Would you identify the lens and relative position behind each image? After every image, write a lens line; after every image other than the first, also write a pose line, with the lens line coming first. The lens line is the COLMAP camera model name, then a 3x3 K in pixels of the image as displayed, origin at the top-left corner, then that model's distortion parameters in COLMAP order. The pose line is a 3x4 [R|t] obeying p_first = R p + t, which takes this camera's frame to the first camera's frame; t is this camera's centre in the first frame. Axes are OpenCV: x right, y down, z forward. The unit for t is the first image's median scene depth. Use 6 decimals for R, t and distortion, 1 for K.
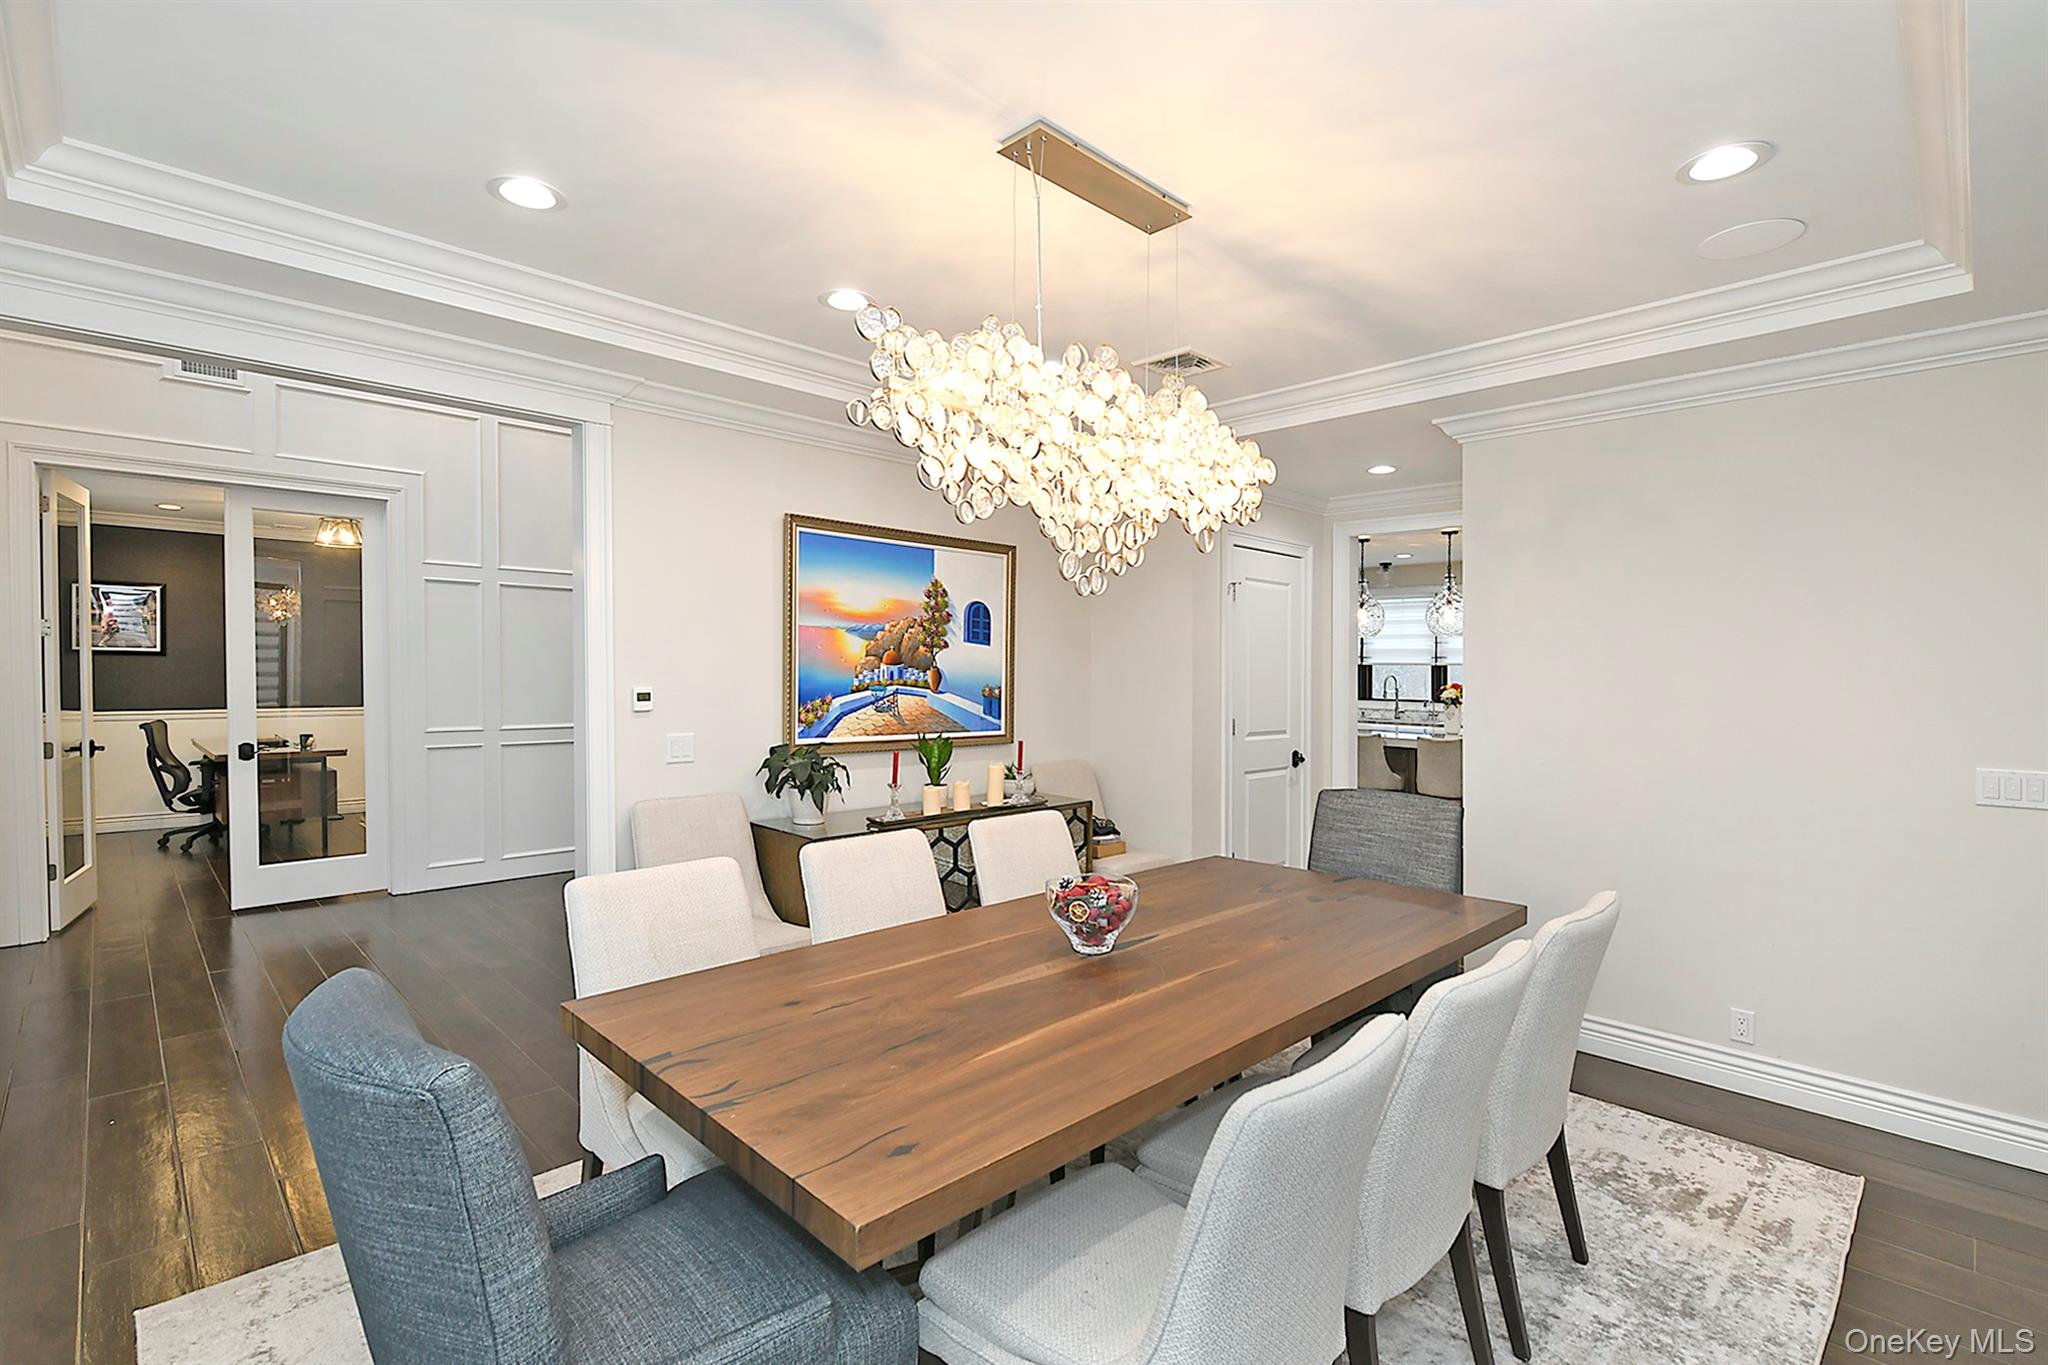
lens RADIAL K [[933.9, 0, 981.0], [0, 933.9, 675.9], [0, 0, 1]] dist [-0.002047, -0.000458]
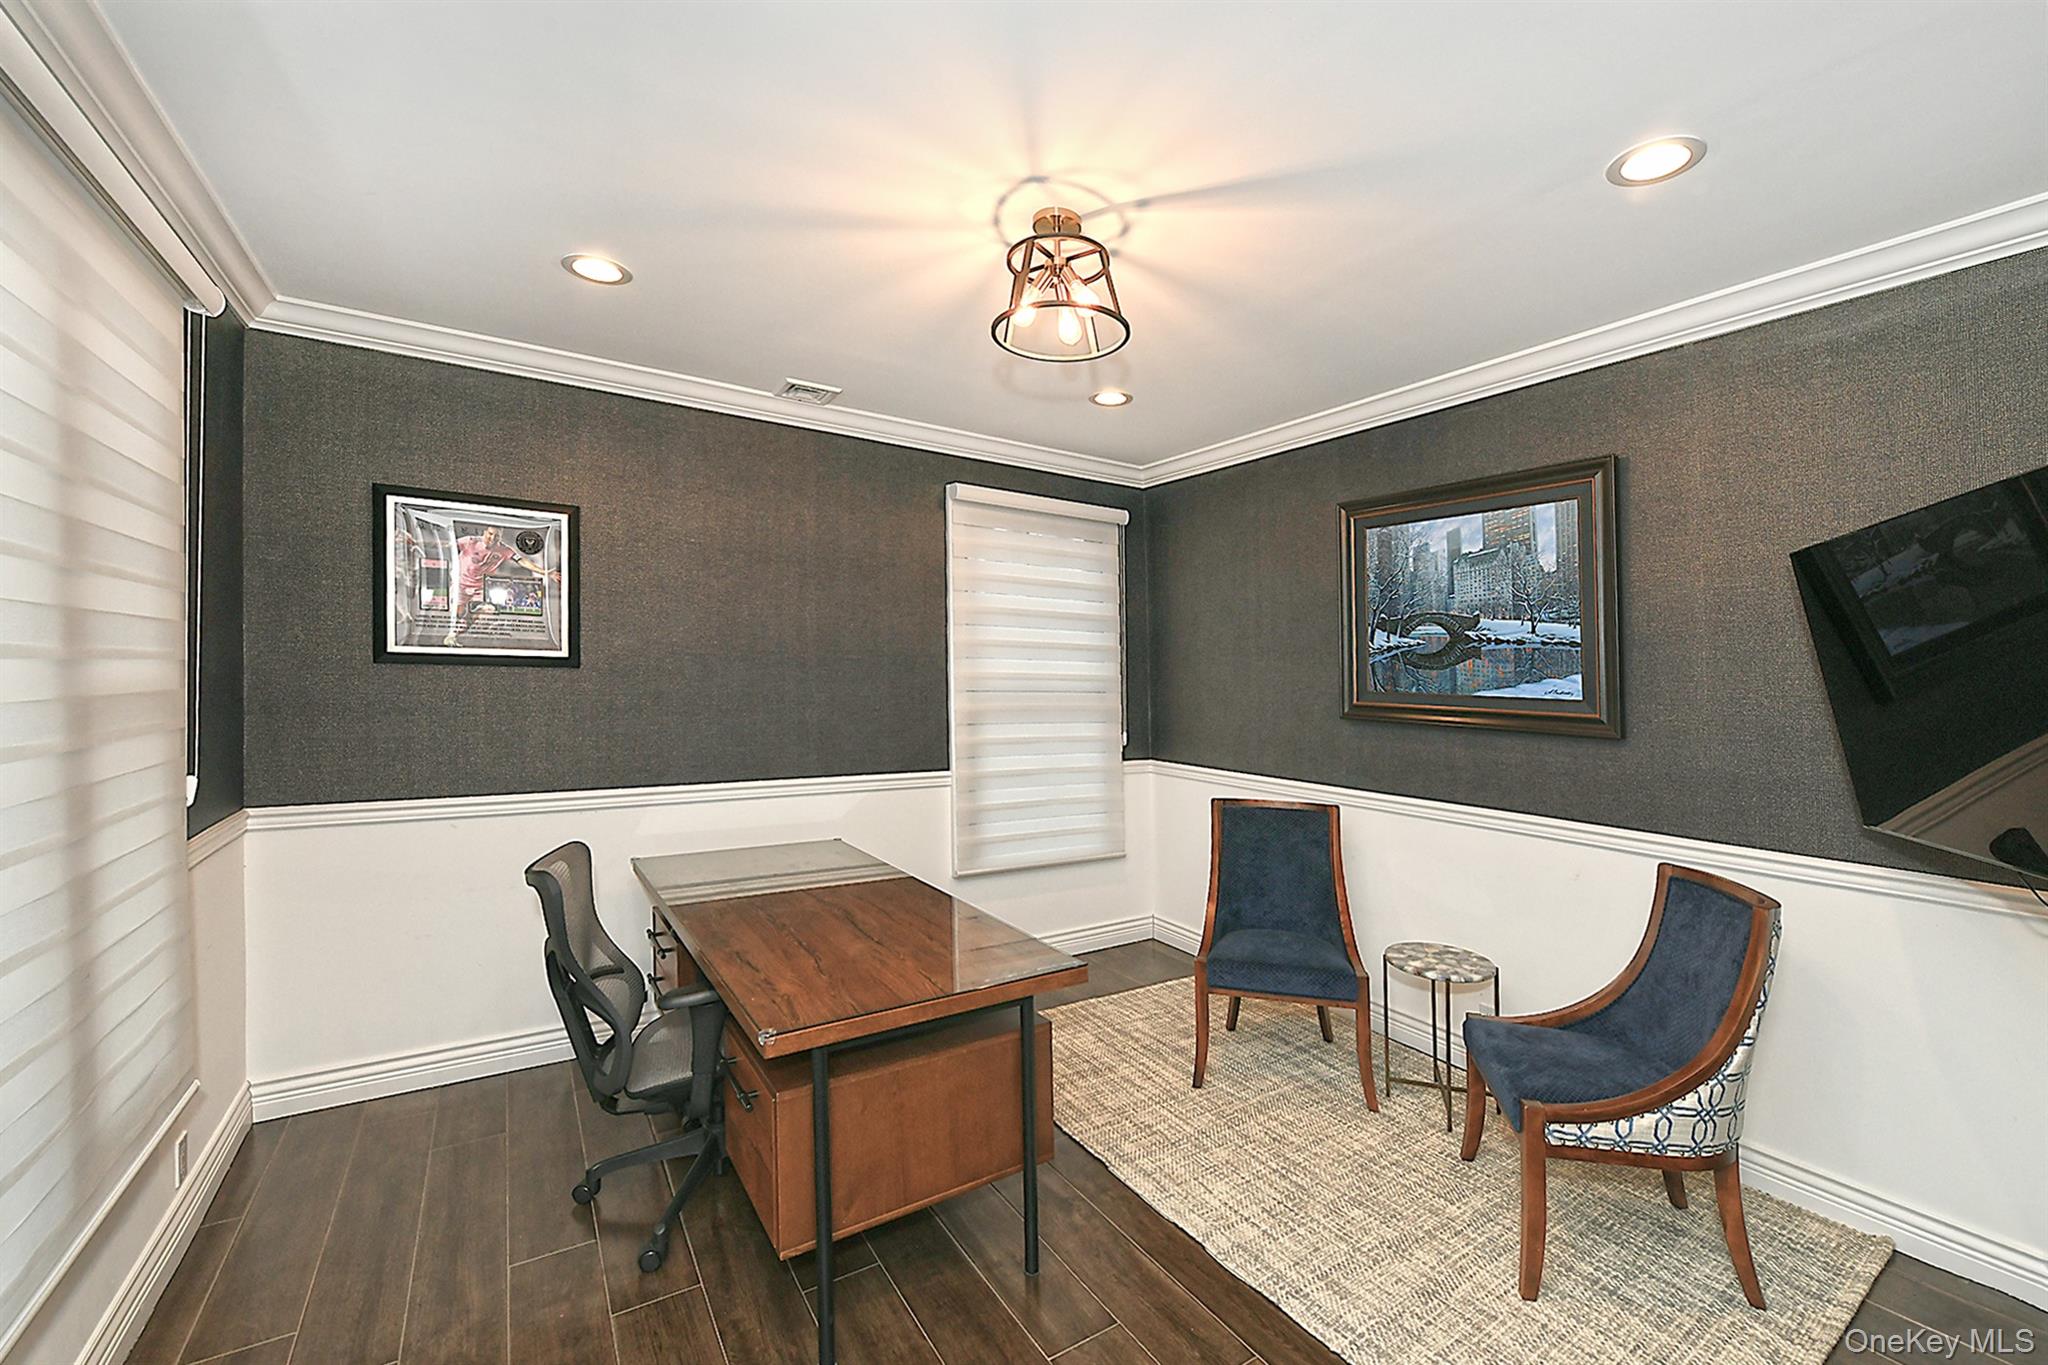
lens RADIAL K [[806.6, 0, 1024.0], [0, 806.6, 682.5], [0, 0, 1]] dist [-0.000195, -0.005538]
pose [[0.983471, 0.015169, -0.180428, -0.659992], [-0.012324, 0.999782, 0.016875, -0.025842], [0.180645, -0.014373, 0.983443, 0.730803]]
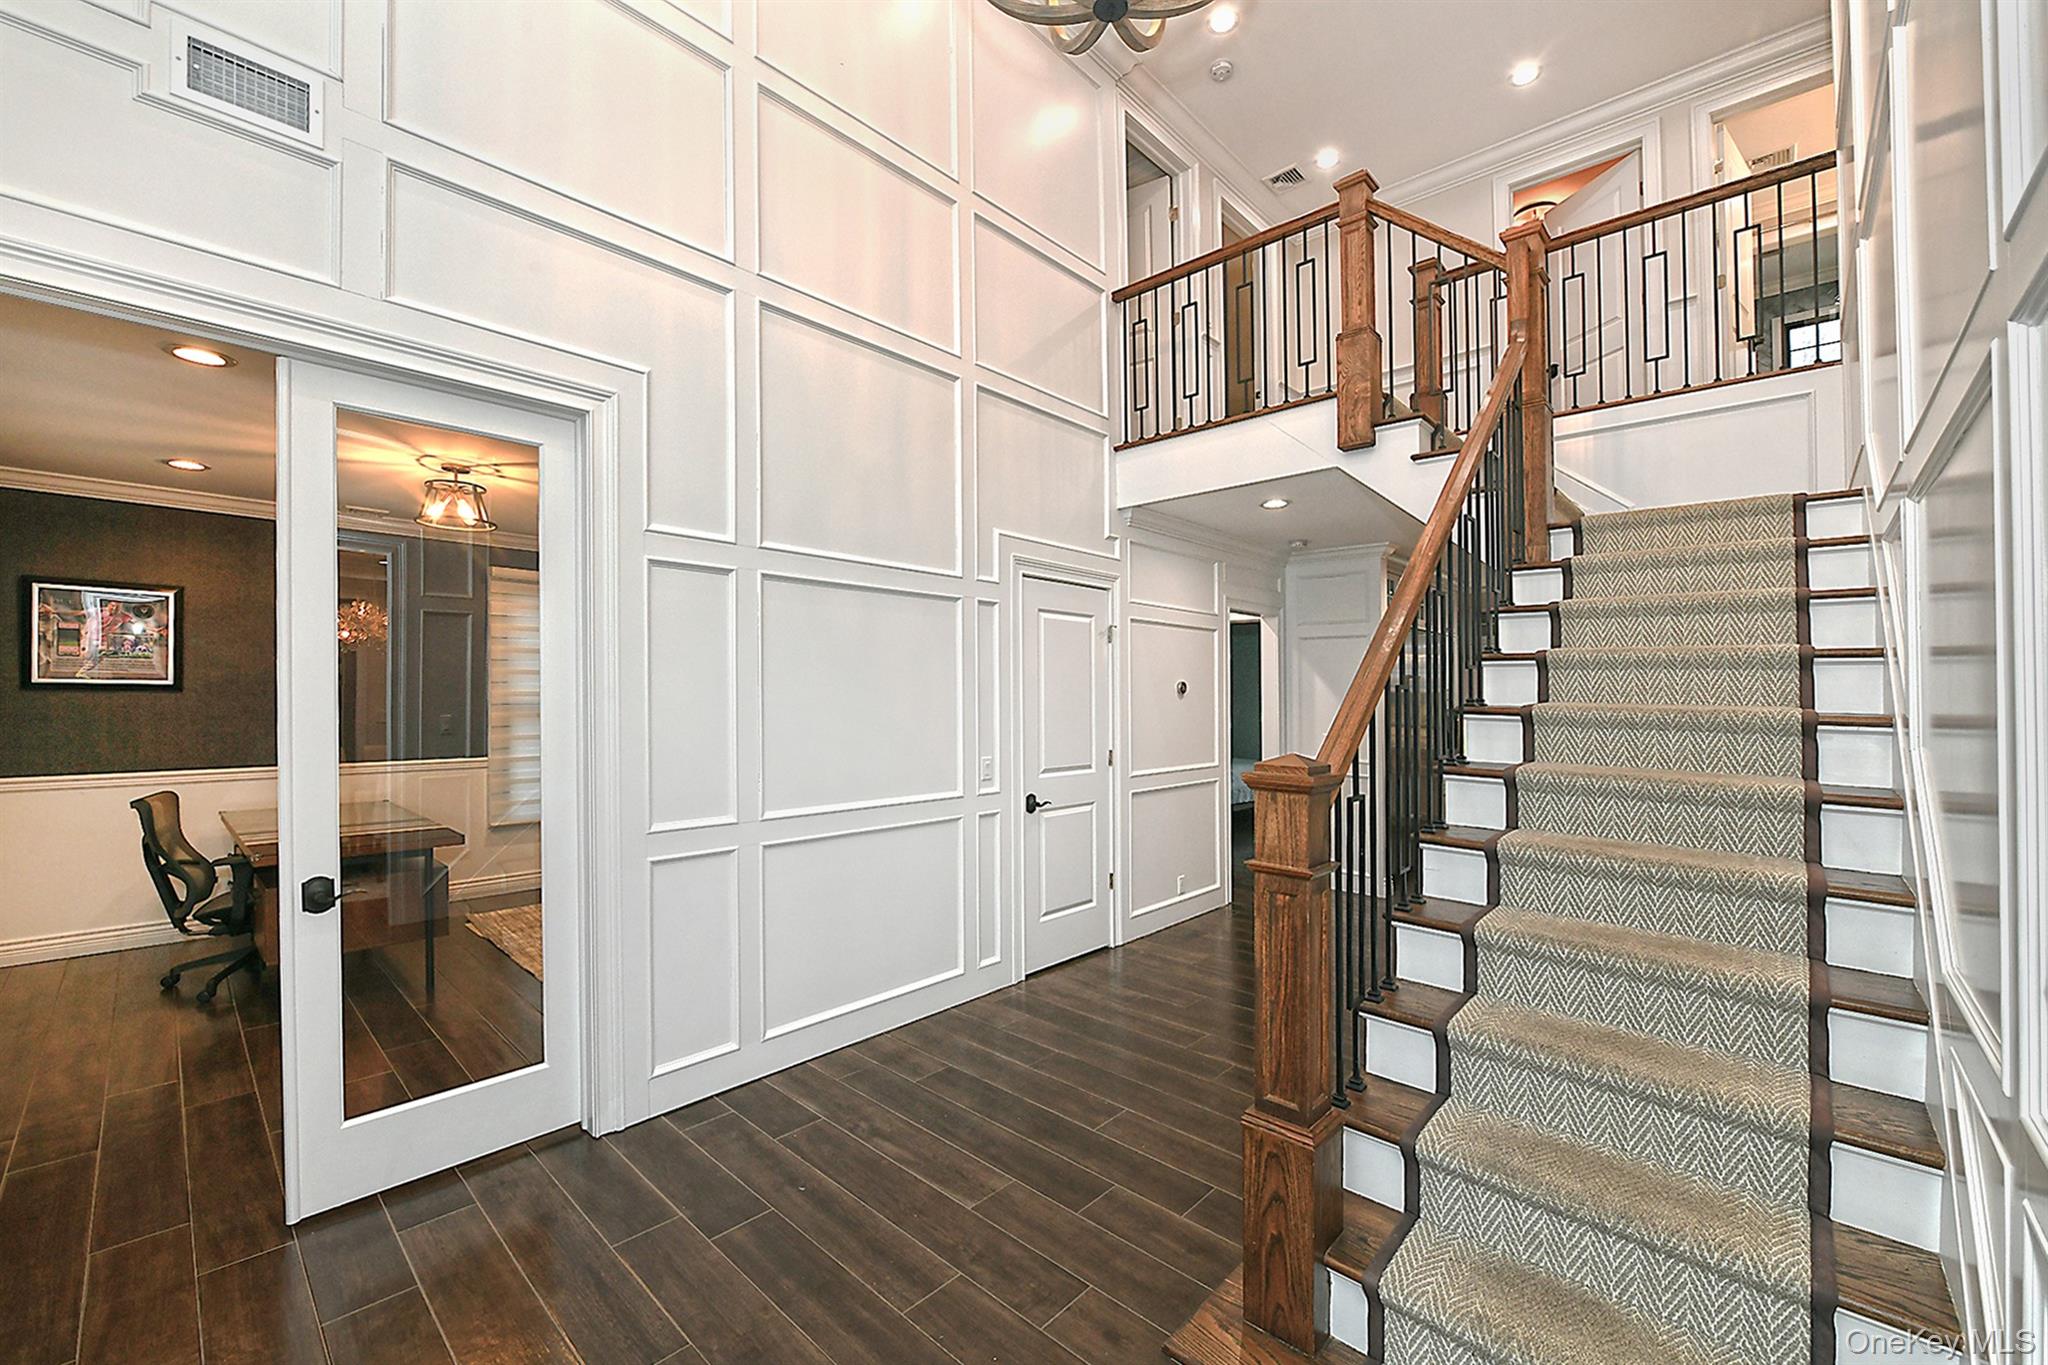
lens RADIAL K [[806.6, 0, 1024.0], [0, 806.6, 682.5], [0, 0, 1]] dist [-0.000195, -0.005538]
pose [[0.997378, -0.004683, 0.072218, -0.330231], [0.005895, 0.999845, -0.016578, -0.015925], [-0.072130, 0.016960, 0.997251, 0.406299]]
